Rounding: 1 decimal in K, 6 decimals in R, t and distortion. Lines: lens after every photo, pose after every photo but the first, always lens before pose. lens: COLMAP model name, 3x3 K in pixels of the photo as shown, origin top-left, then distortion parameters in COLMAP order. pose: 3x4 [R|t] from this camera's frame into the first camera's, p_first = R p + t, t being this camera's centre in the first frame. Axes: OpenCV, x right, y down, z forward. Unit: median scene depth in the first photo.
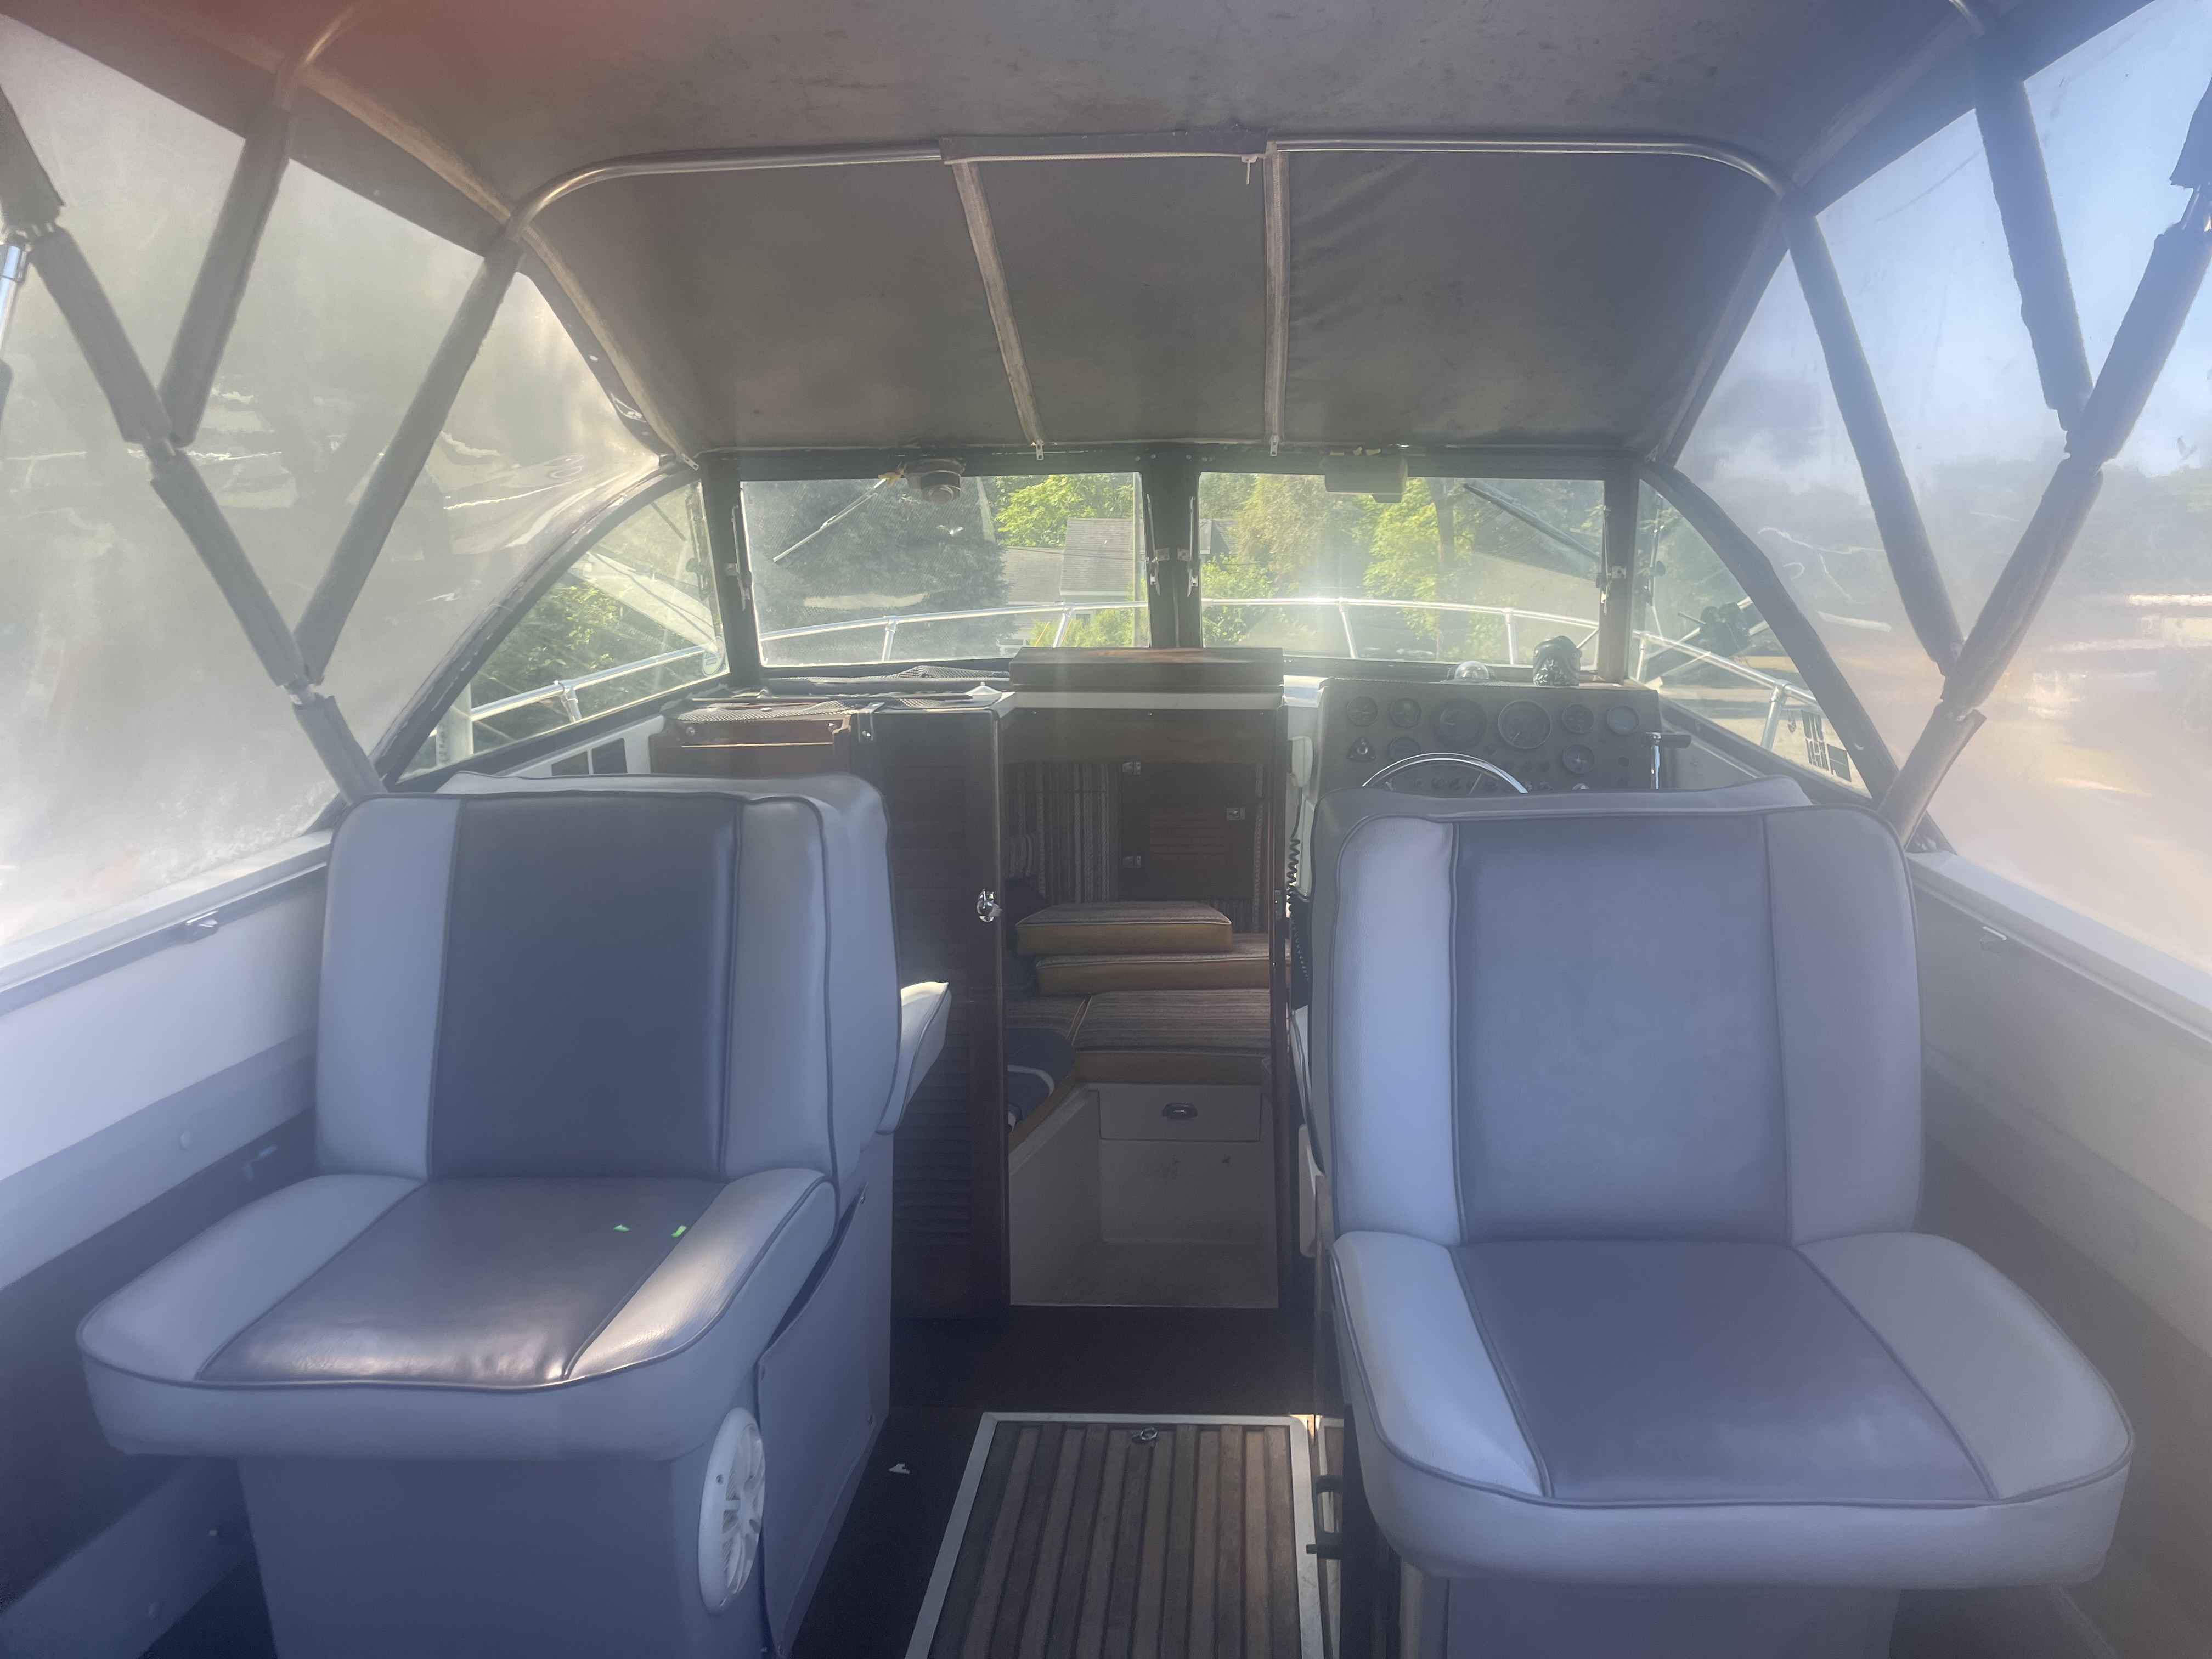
lens RADIAL K [[1638.6, 0, 1113.0], [0, 1638.6, 840.4], [0, 0, 1]] dist [0.012181, 0.001054]
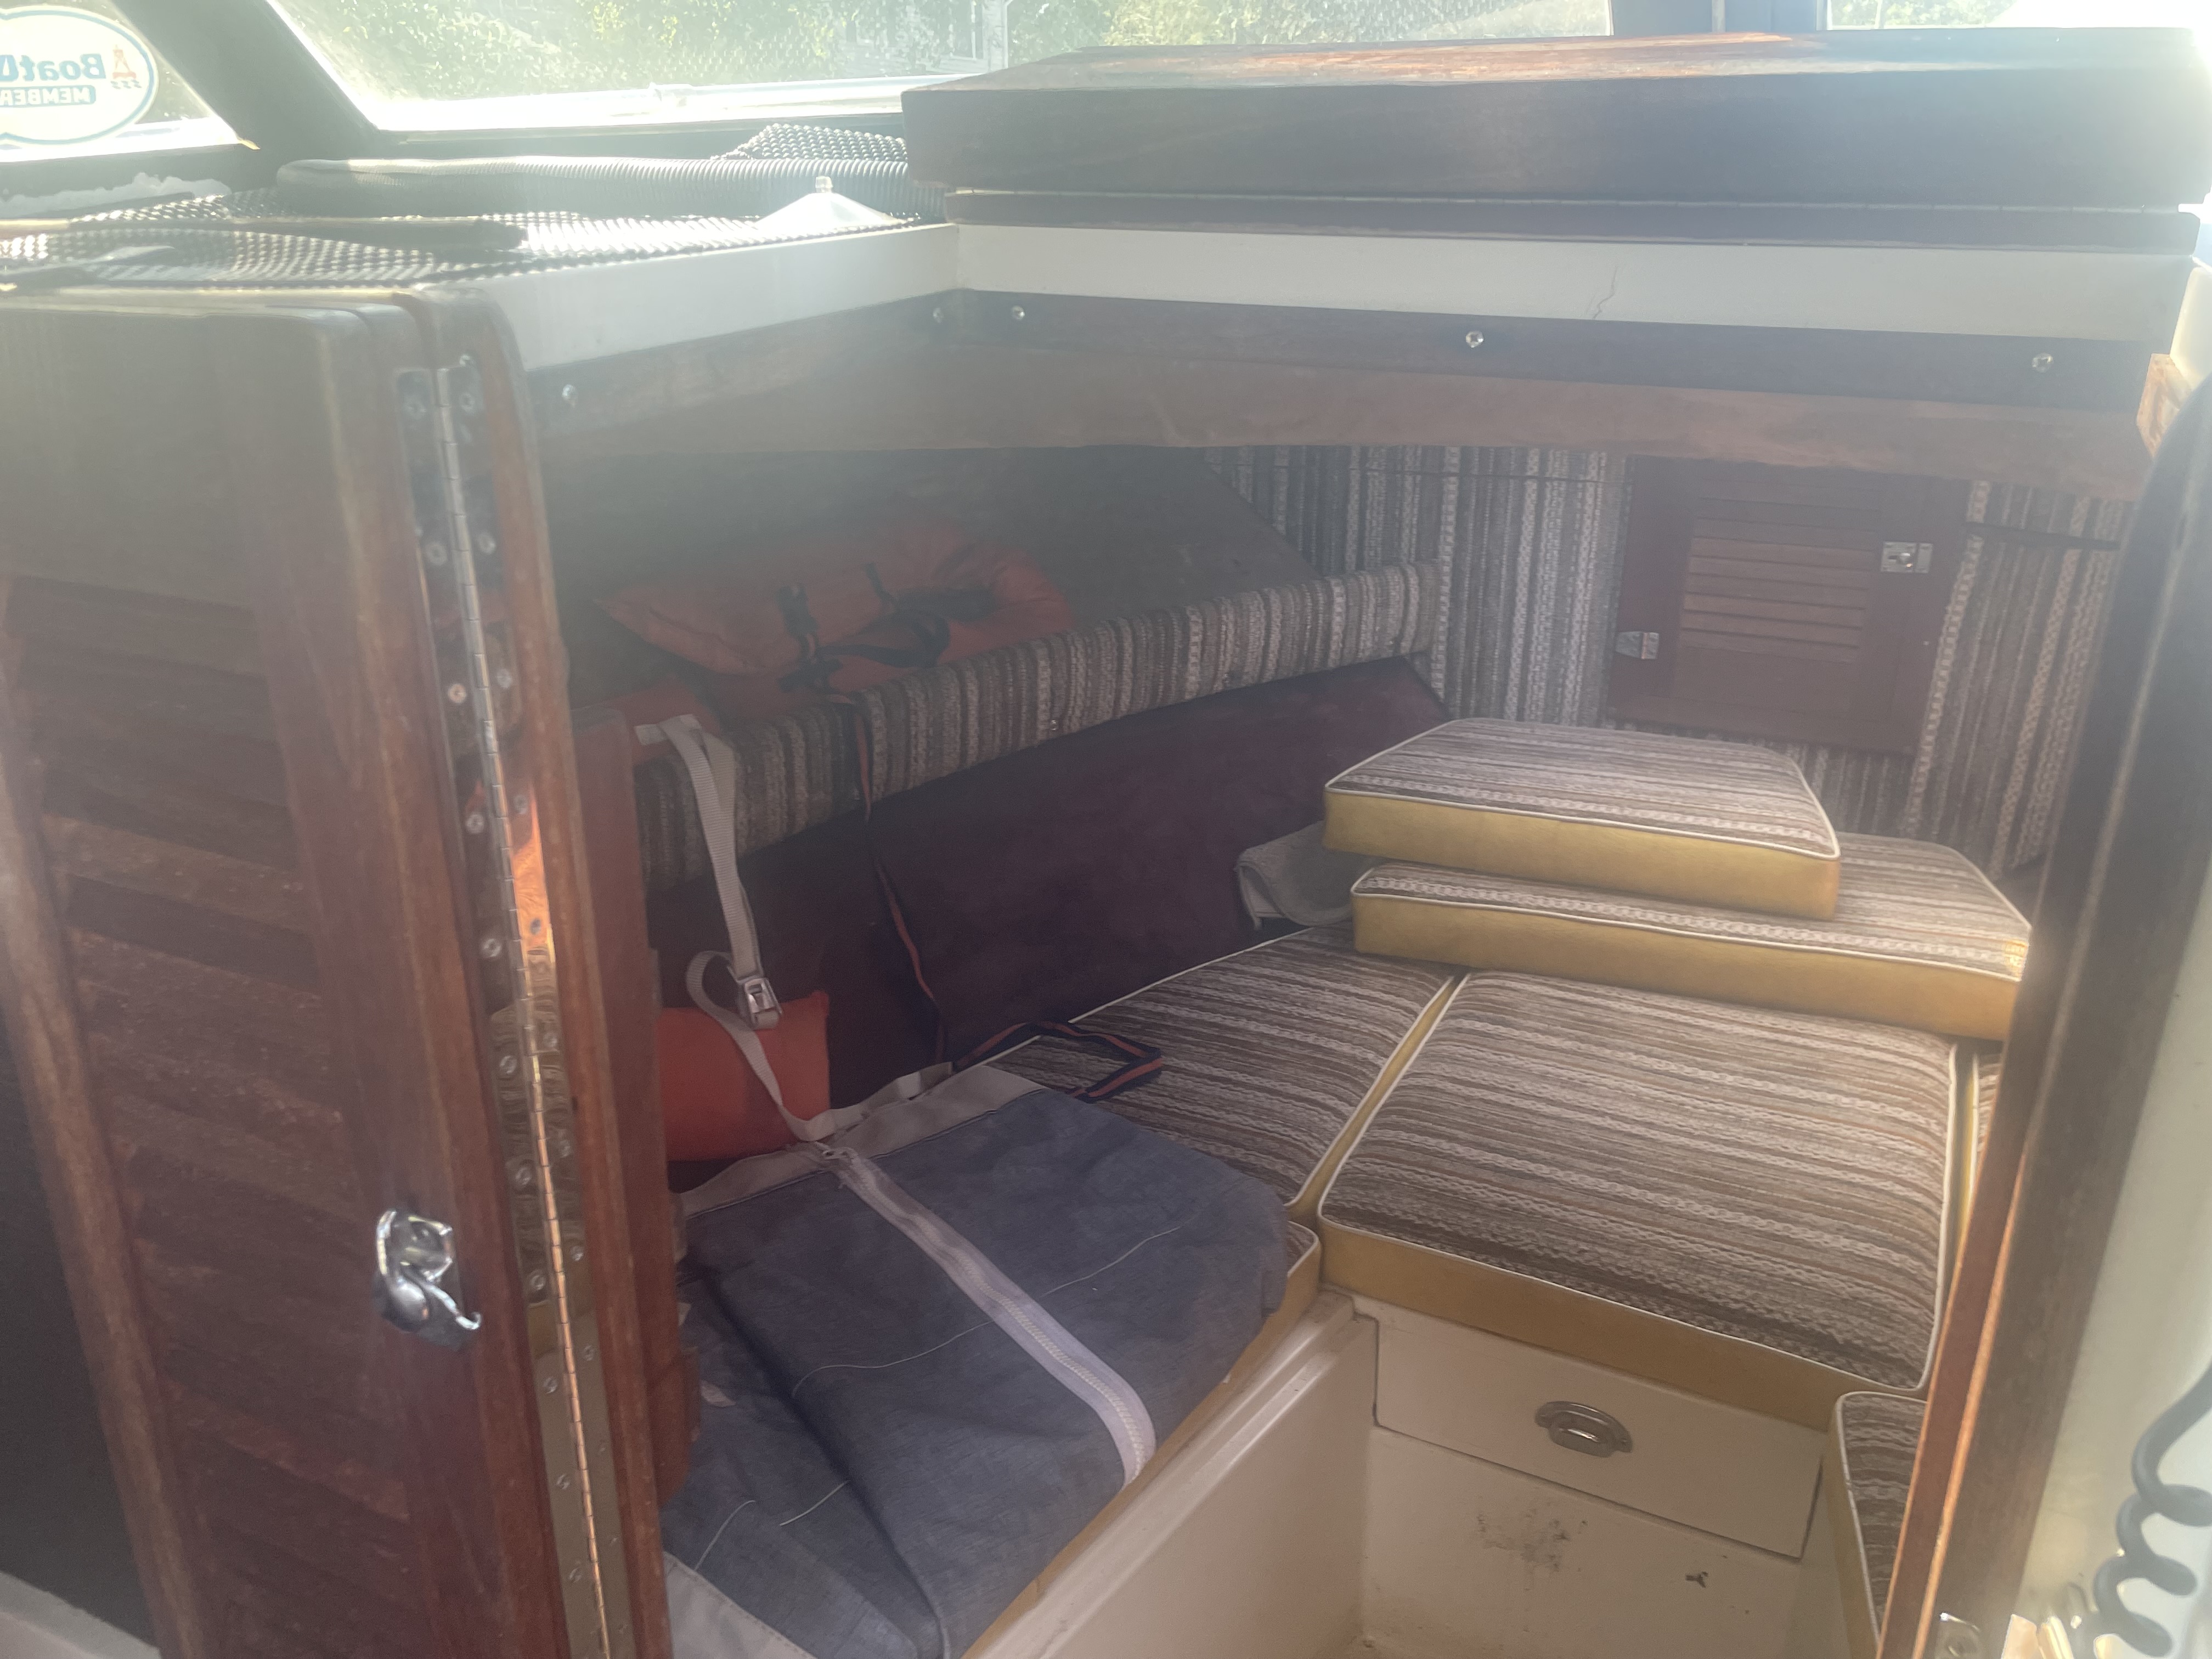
lens RADIAL K [[1638.6, 0, 1113.0], [0, 1638.6, 840.4], [0, 0, 1]] dist [0.012181, 0.001054]
pose [[0.926987, 0.135876, -0.349618, 0.045320], [-0.044157, 0.965132, 0.258012, -0.047196], [0.372485, -0.223735, 0.900665, 0.549164]]
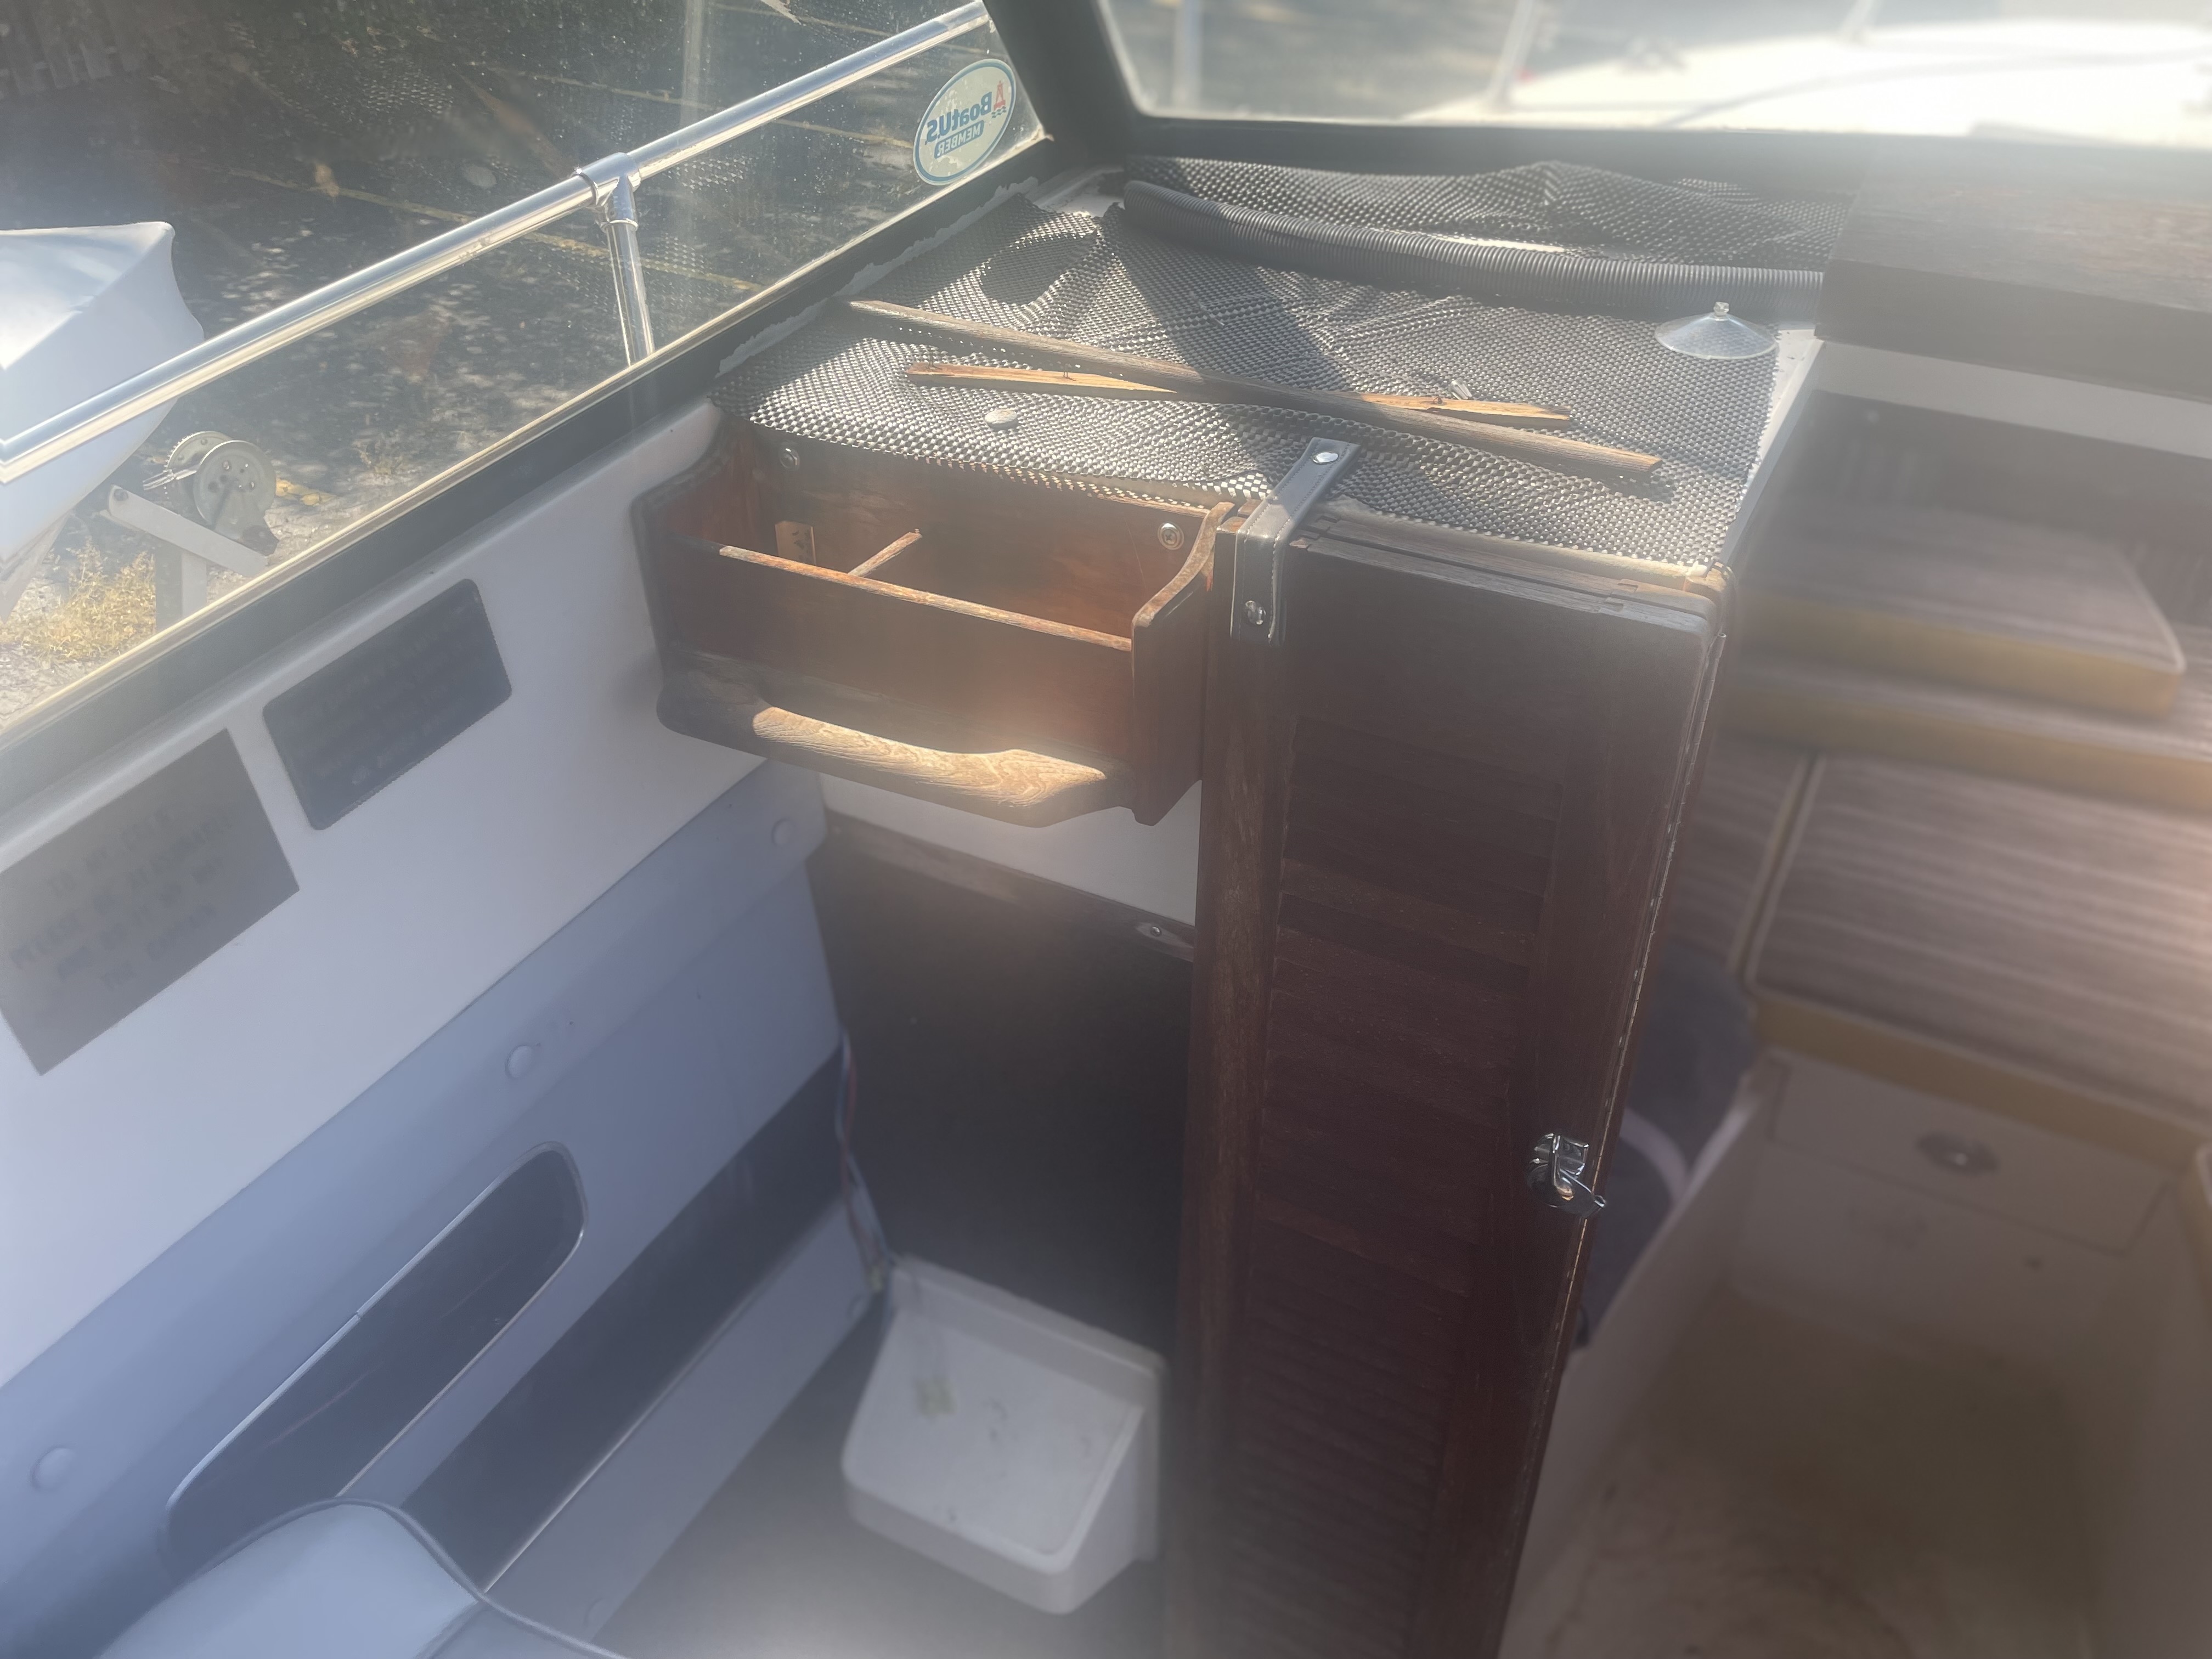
lens RADIAL K [[1638.6, 0, 1113.0], [0, 1638.6, 840.4], [0, 0, 1]] dist [0.012181, 0.001054]
pose [[0.920047, 0.228836, -0.318038, -0.045147], [-0.053507, 0.877496, 0.476590, -0.106583], [0.388138, -0.421468, 0.819582, 0.467649]]
